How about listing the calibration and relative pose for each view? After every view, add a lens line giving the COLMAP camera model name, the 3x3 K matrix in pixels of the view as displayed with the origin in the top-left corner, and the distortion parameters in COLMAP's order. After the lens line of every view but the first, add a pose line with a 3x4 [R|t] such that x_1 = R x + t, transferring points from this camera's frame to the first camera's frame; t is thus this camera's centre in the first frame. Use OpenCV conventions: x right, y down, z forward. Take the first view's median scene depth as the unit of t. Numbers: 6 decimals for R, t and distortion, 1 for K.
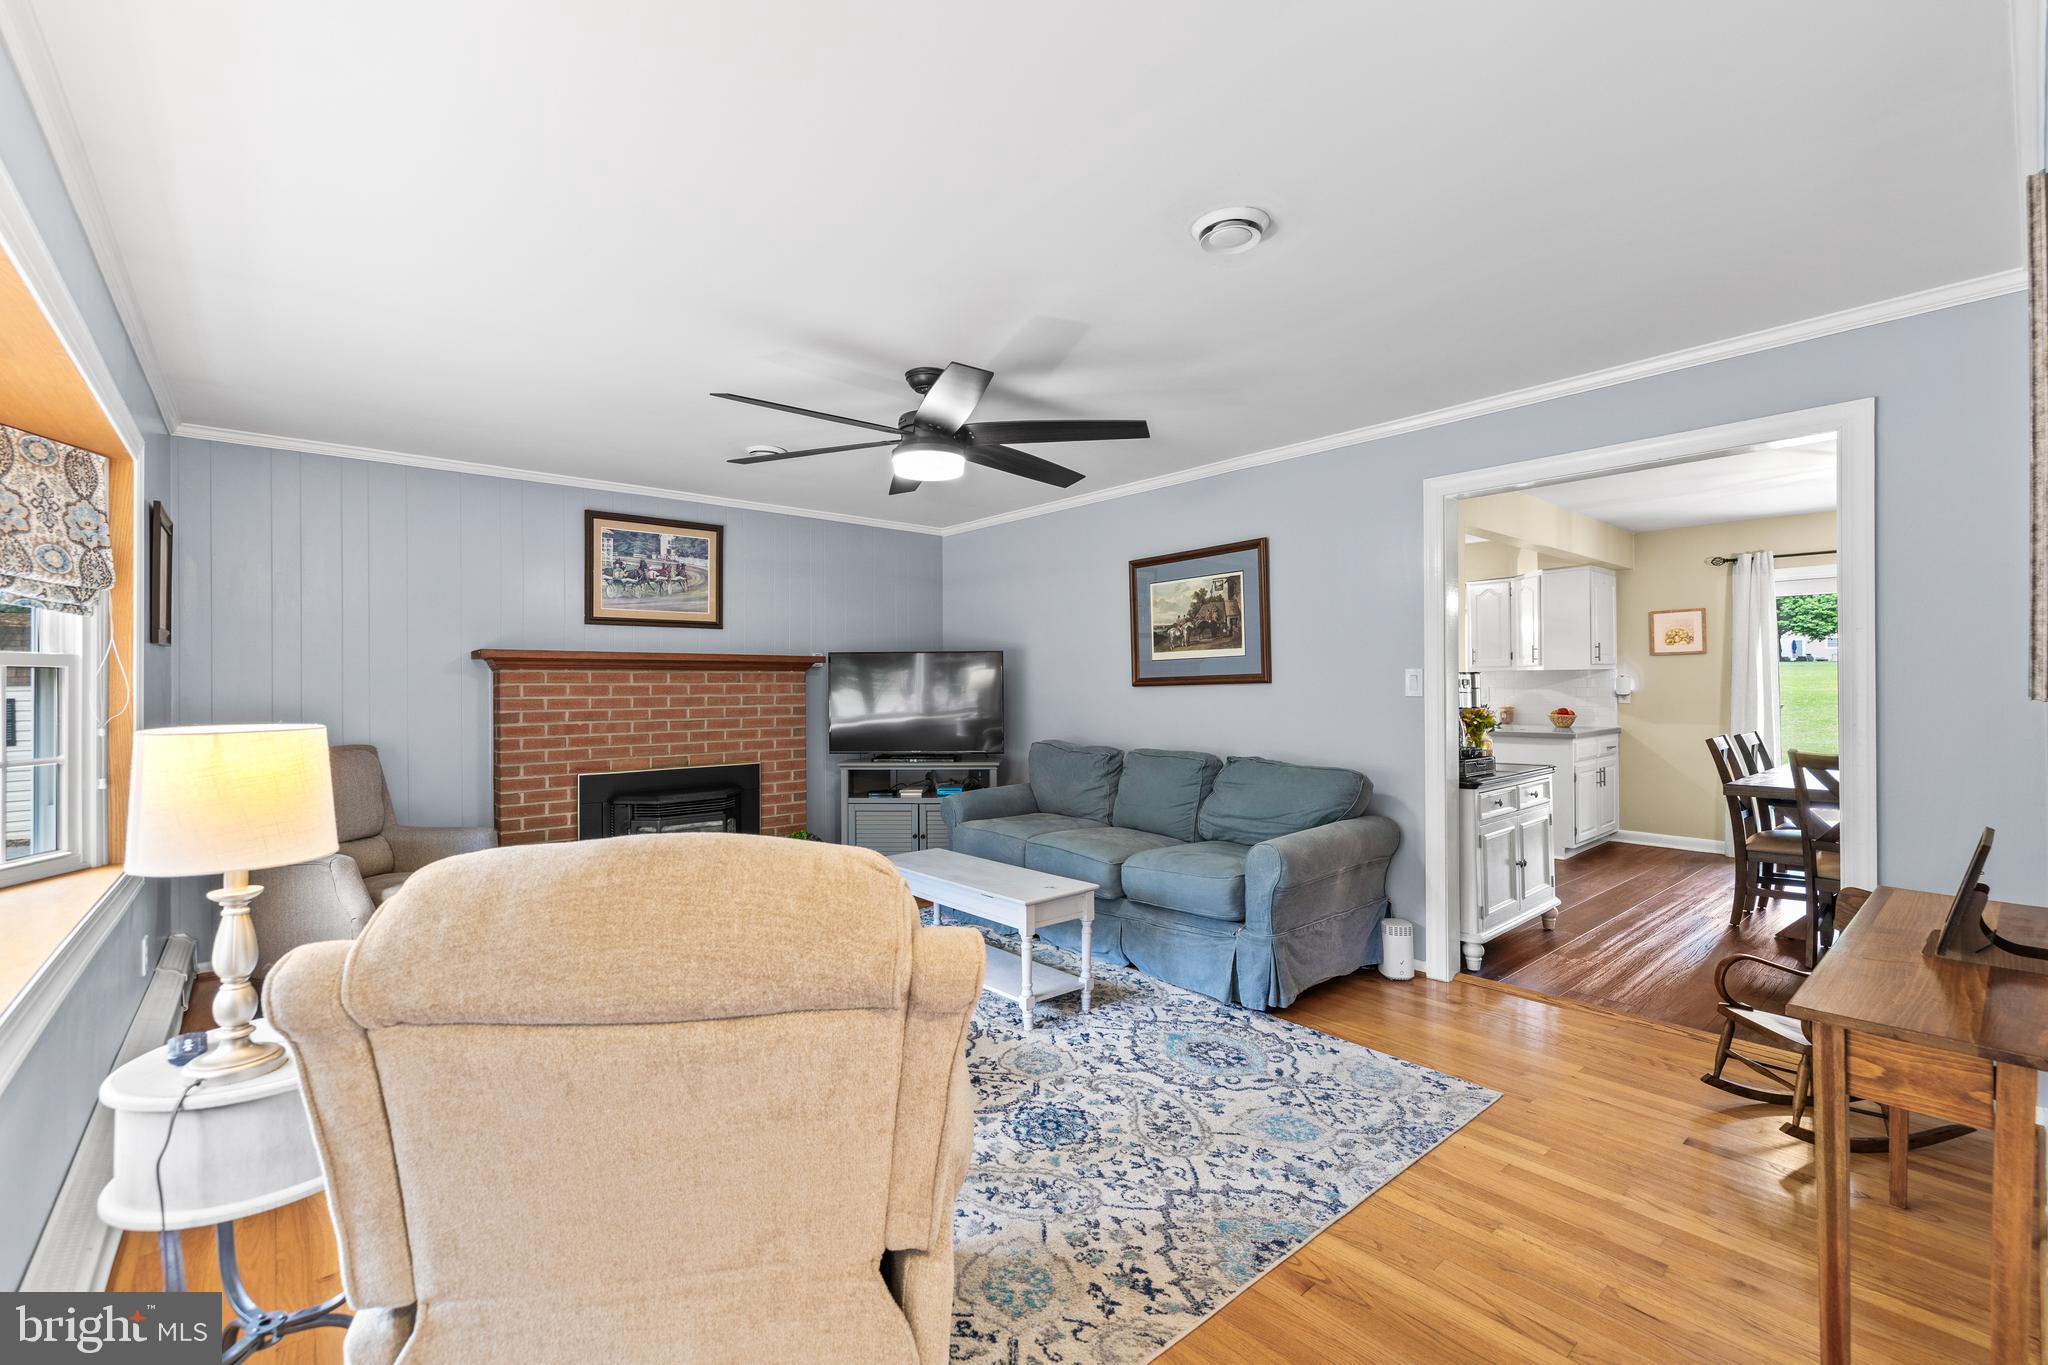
lens RADIAL K [[865.4, 0, 1026.7], [0, 865.4, 679.9], [0, 0, 1]] dist [0.003989, -0.000068]
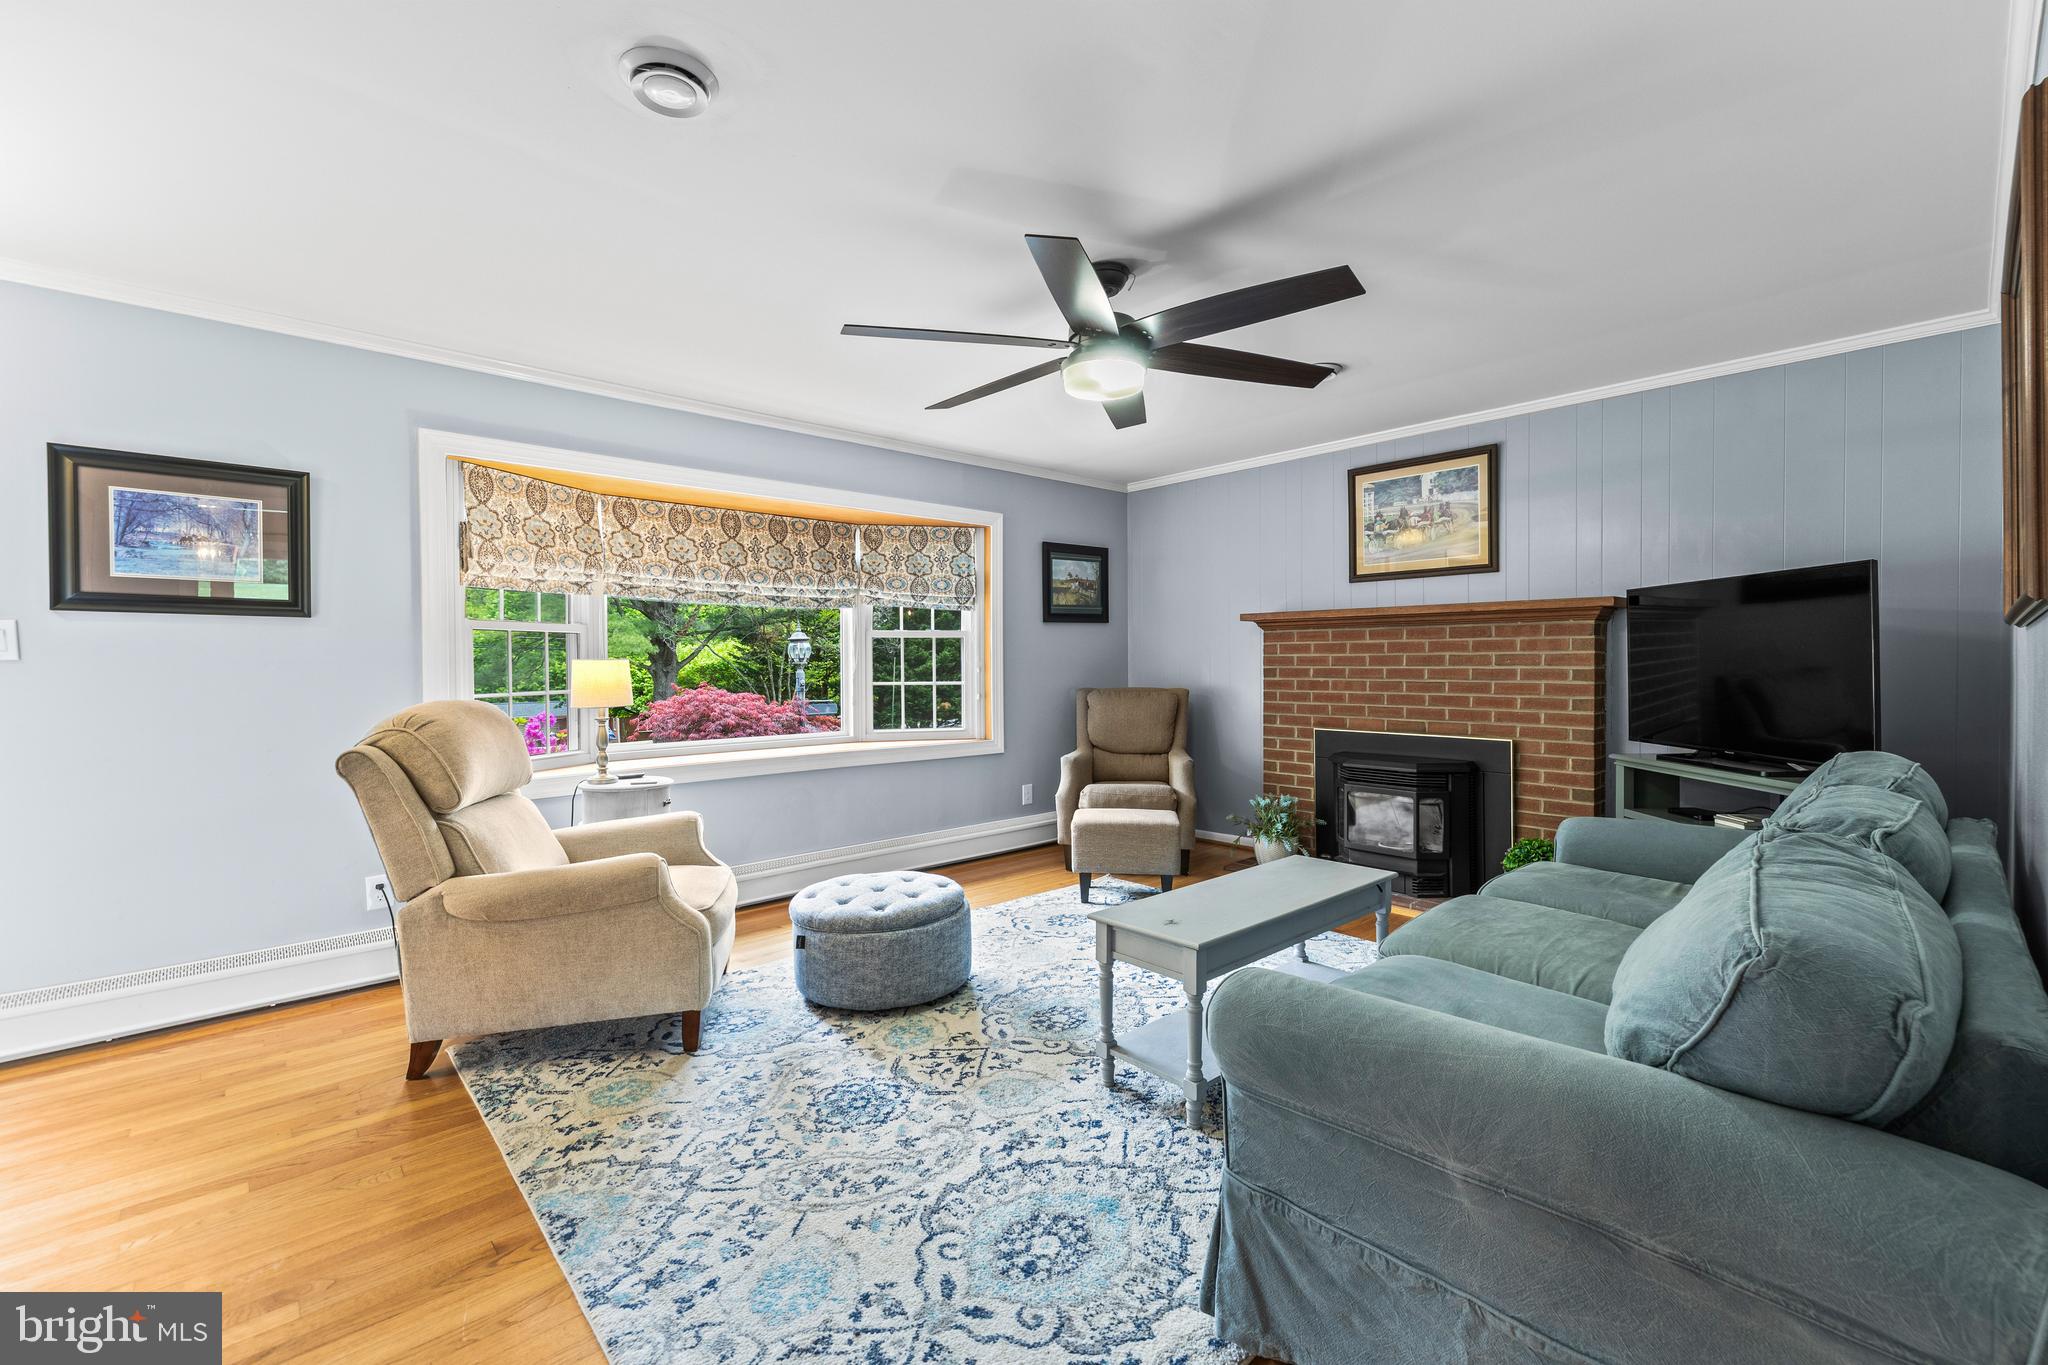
lens RADIAL K [[865.4, 0, 1038.2], [0, 865.4, 675.6], [0, 0, 1]] dist [0.003989, -0.000068]
pose [[0.034688, 0.023961, -0.999111, 0.539188], [0.012032, 0.999630, 0.024391, 0.016346], [0.999326, -0.012867, 0.034387, 0.653602]]
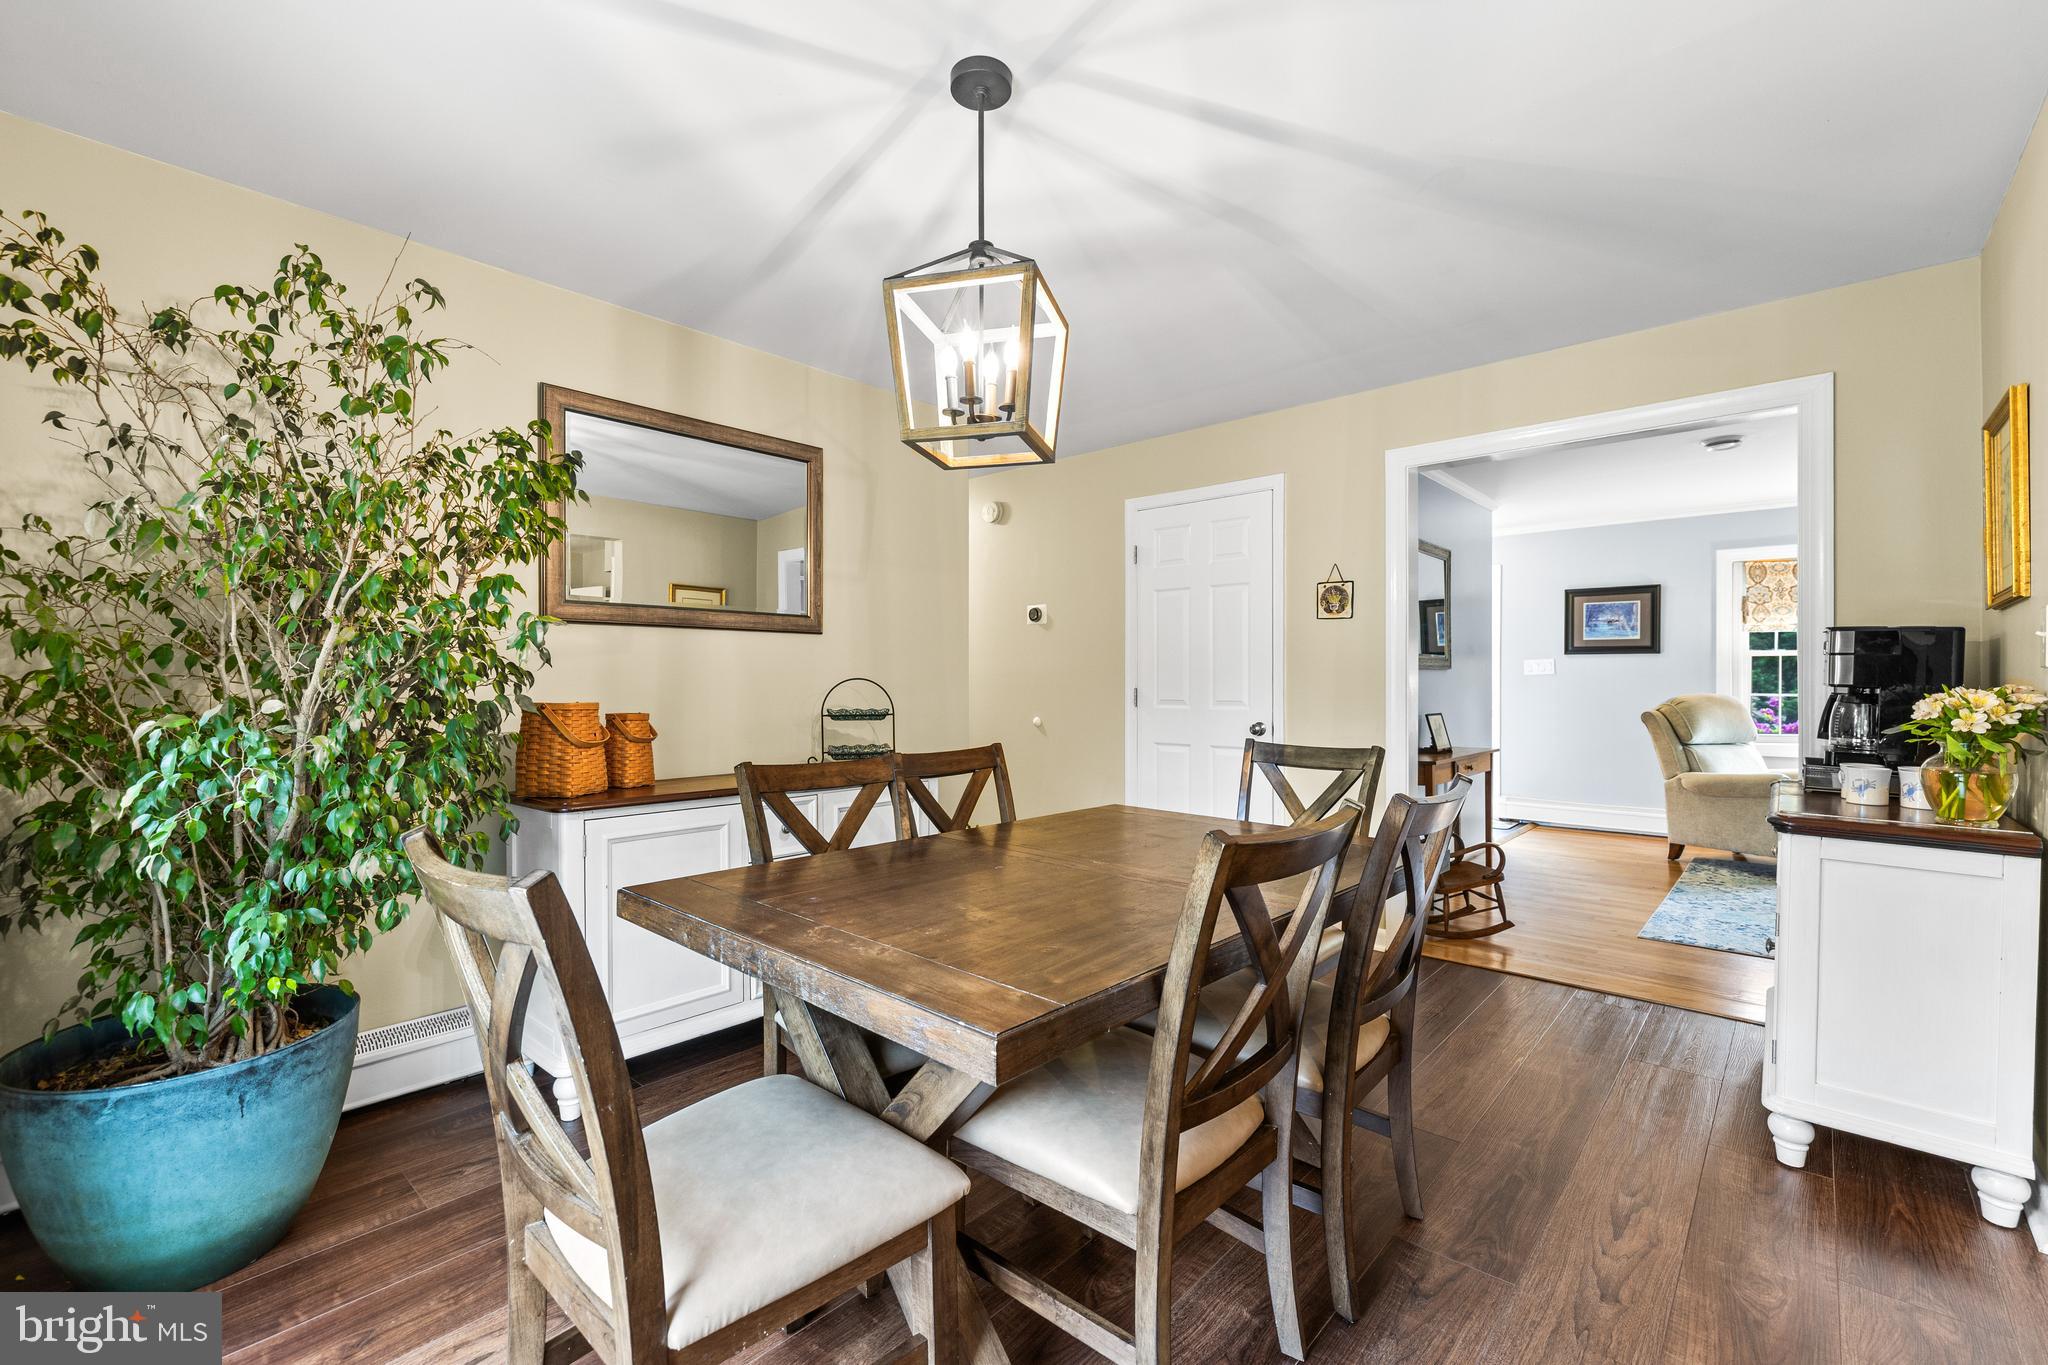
lens RADIAL K [[865.4, 0, 1015.0], [0, 865.4, 683.4], [0, 0, 1]] dist [0.003989, -0.000068]
pose [[-0.994002, 0.009709, -0.108929, 0.933681], [0.010180, 0.999941, -0.003773, 0.022786], [0.108886, -0.004859, -0.994042, 1.238773]]
